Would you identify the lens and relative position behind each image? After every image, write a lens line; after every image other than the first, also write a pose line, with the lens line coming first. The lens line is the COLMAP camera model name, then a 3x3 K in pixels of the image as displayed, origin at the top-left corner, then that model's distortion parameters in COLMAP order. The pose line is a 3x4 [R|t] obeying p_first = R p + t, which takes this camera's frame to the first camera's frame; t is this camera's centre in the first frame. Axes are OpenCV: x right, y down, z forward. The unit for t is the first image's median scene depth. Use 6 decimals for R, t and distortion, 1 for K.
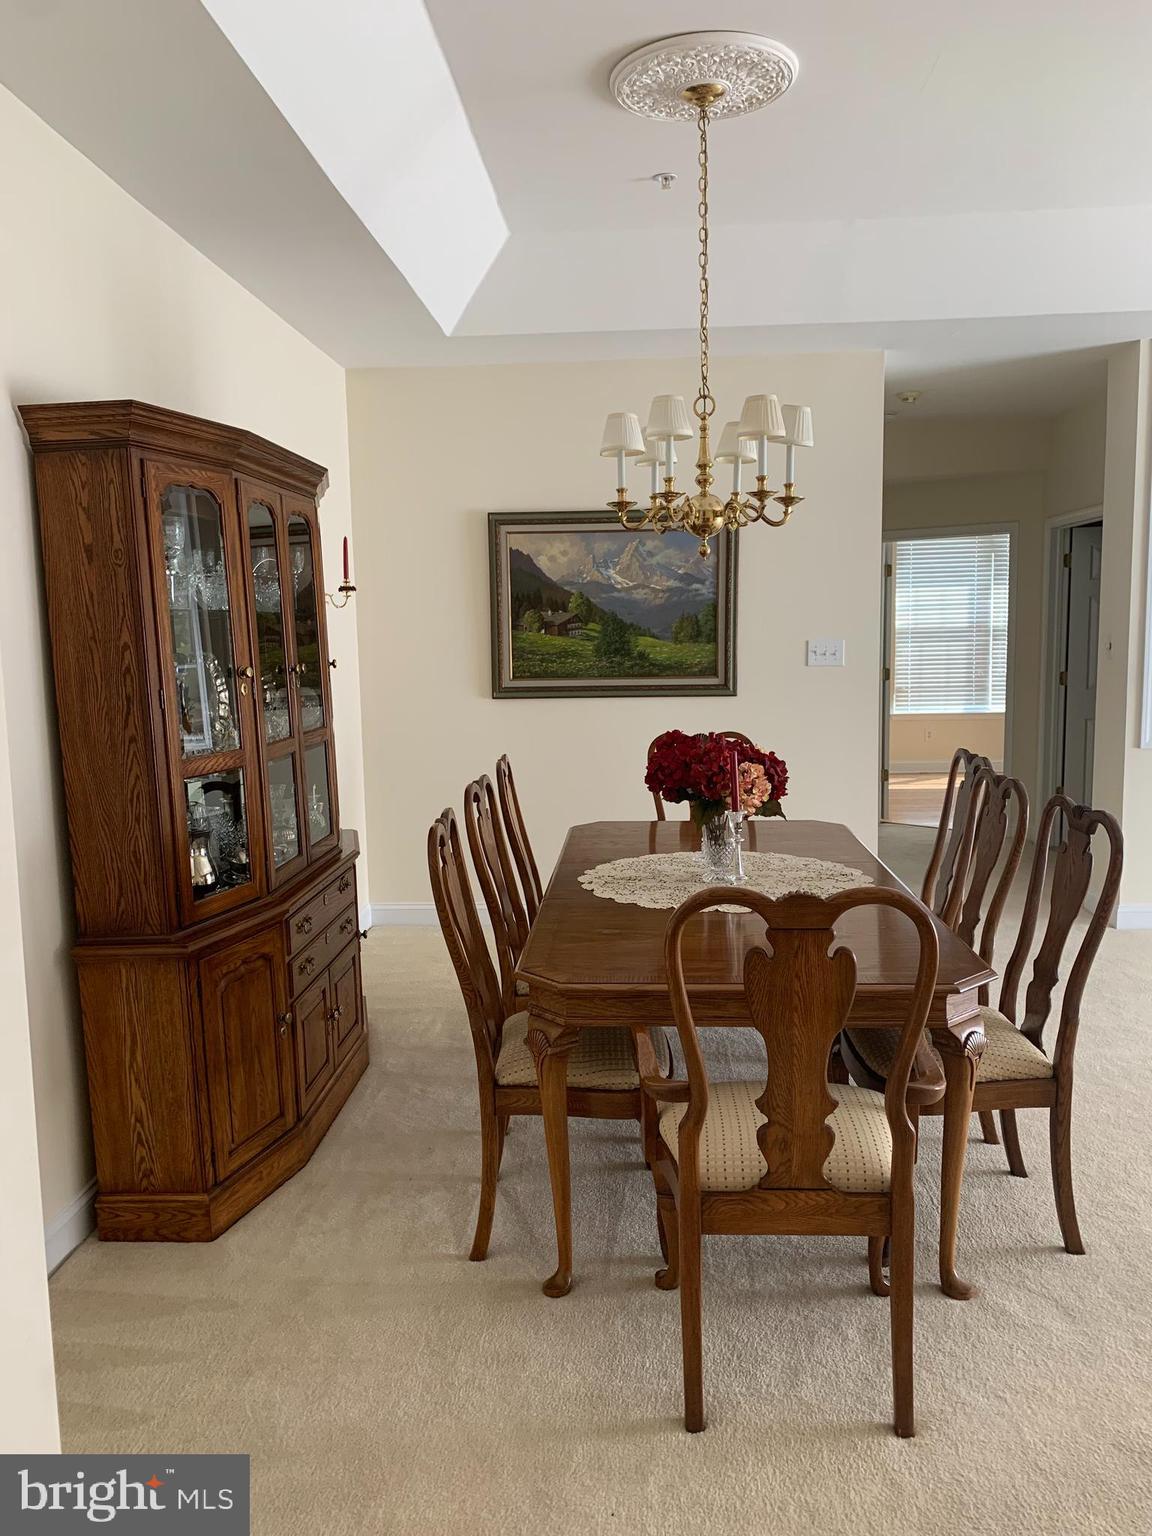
lens RADIAL K [[1184.5, 0, 577.9], [0, 1184.5, 771.0], [0, 0, 1]] dist [0.078349, -0.076620]
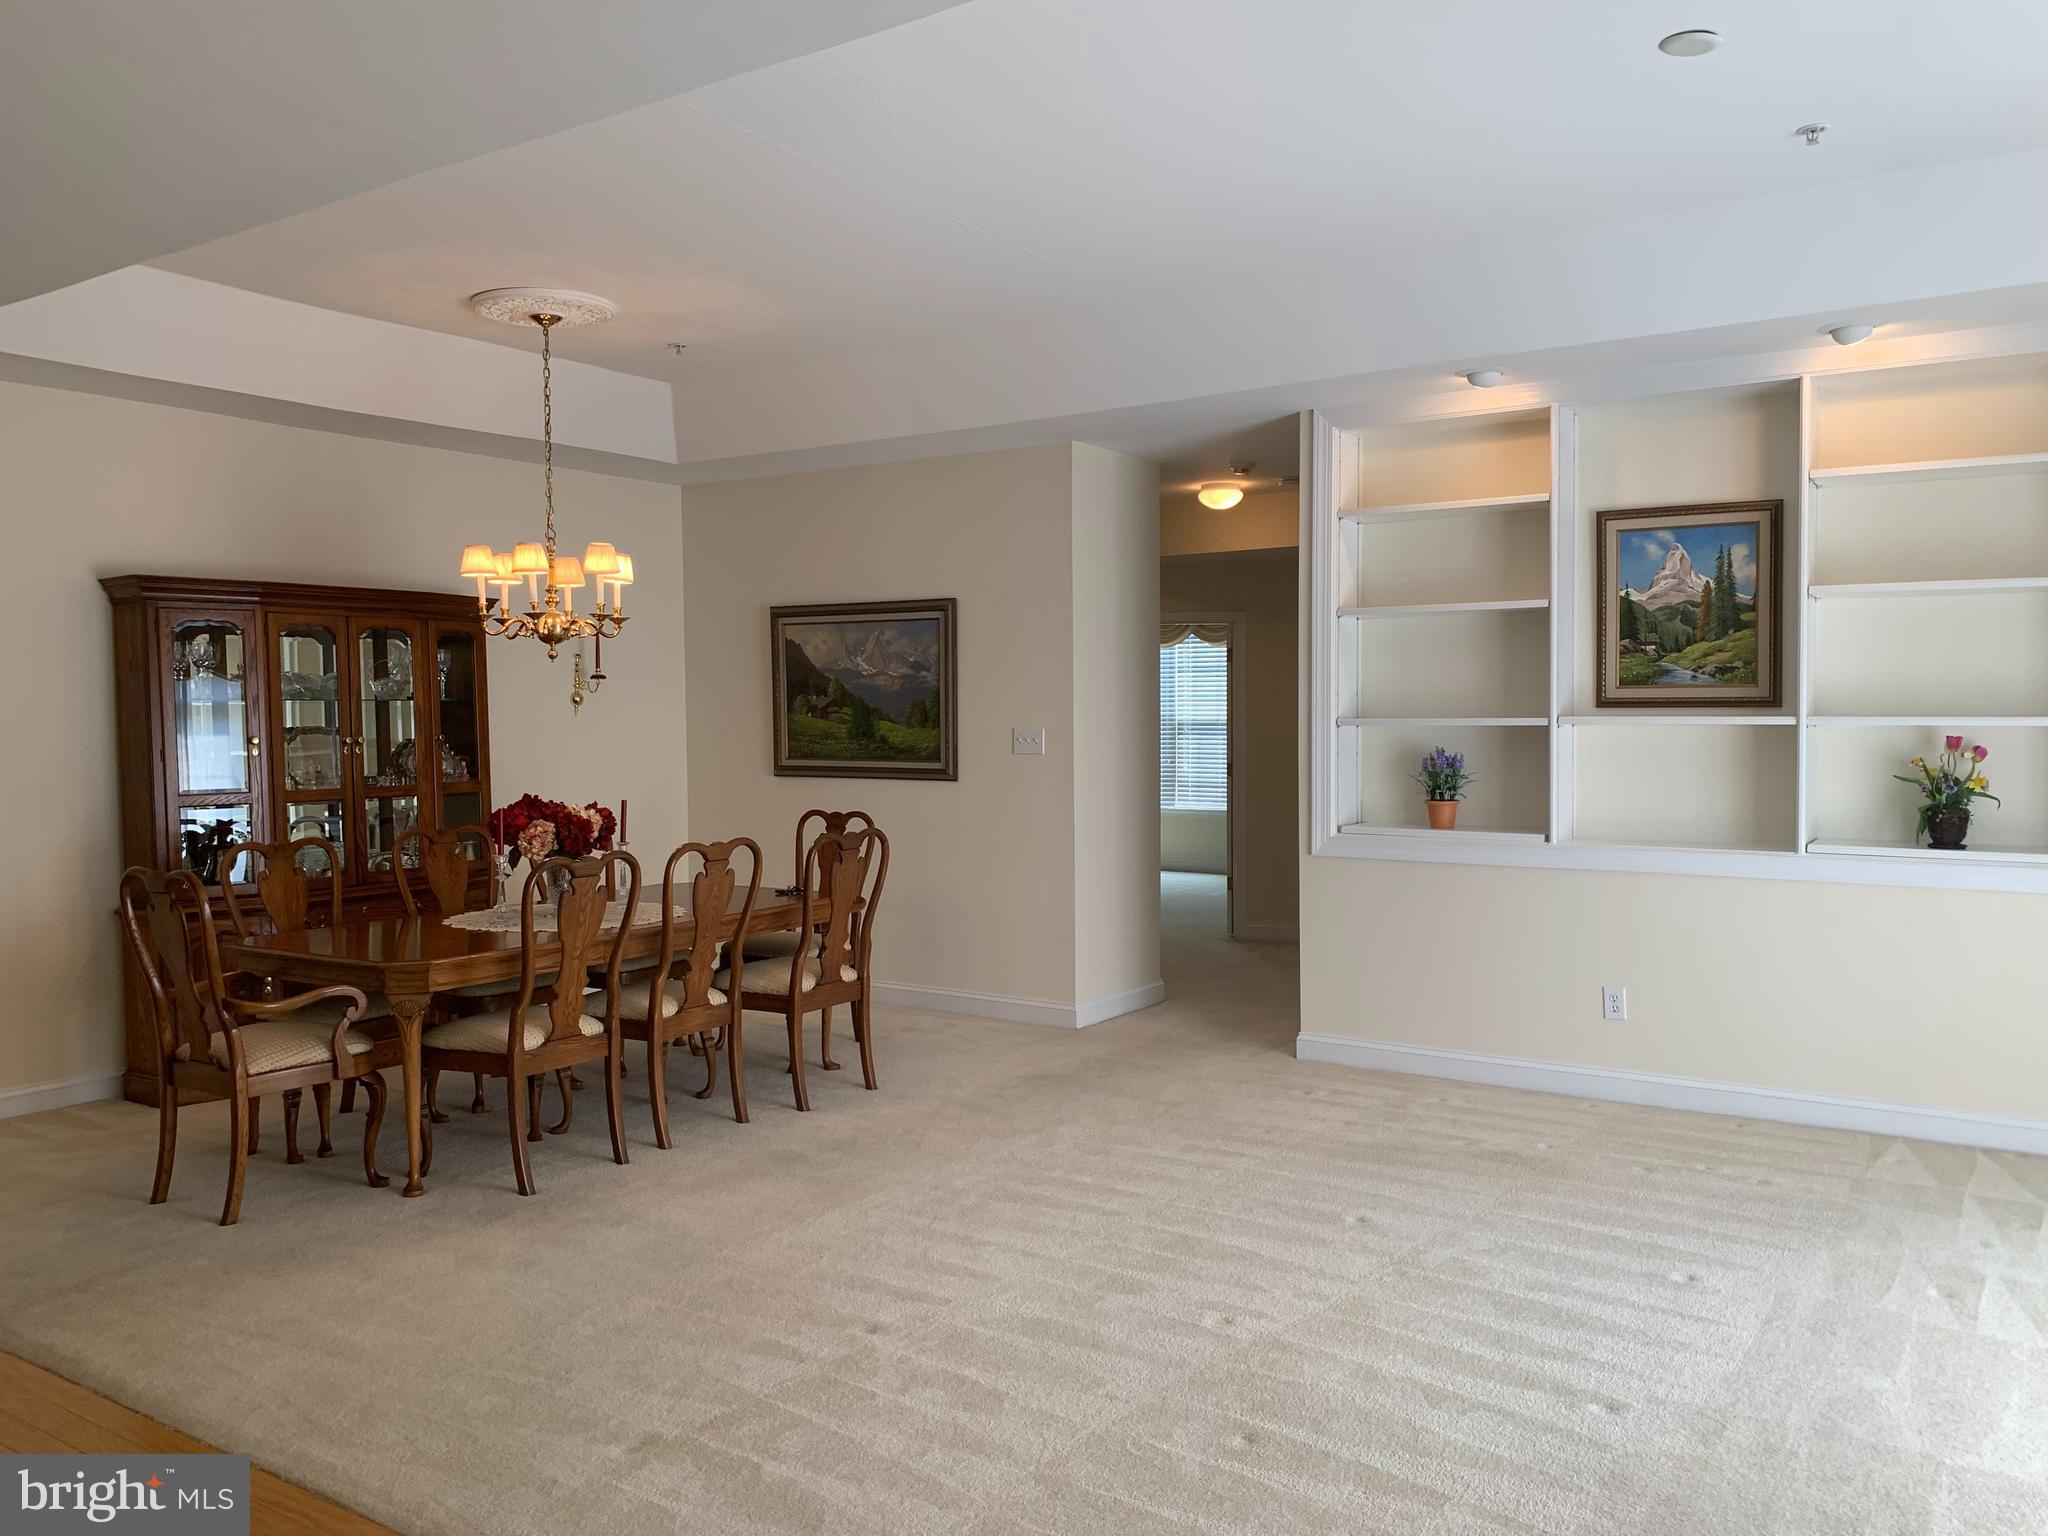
lens RADIAL K [[1579.3, 0, 1043.7], [0, 1579.3, 746.6], [0, 0, 1]] dist [0.078349, -0.076620]
pose [[0.874571, 0.026877, -0.484153, 0.855163], [-0.067870, 0.995419, -0.067340, -0.006908], [0.480125, 0.091753, 0.872388, -0.143183]]
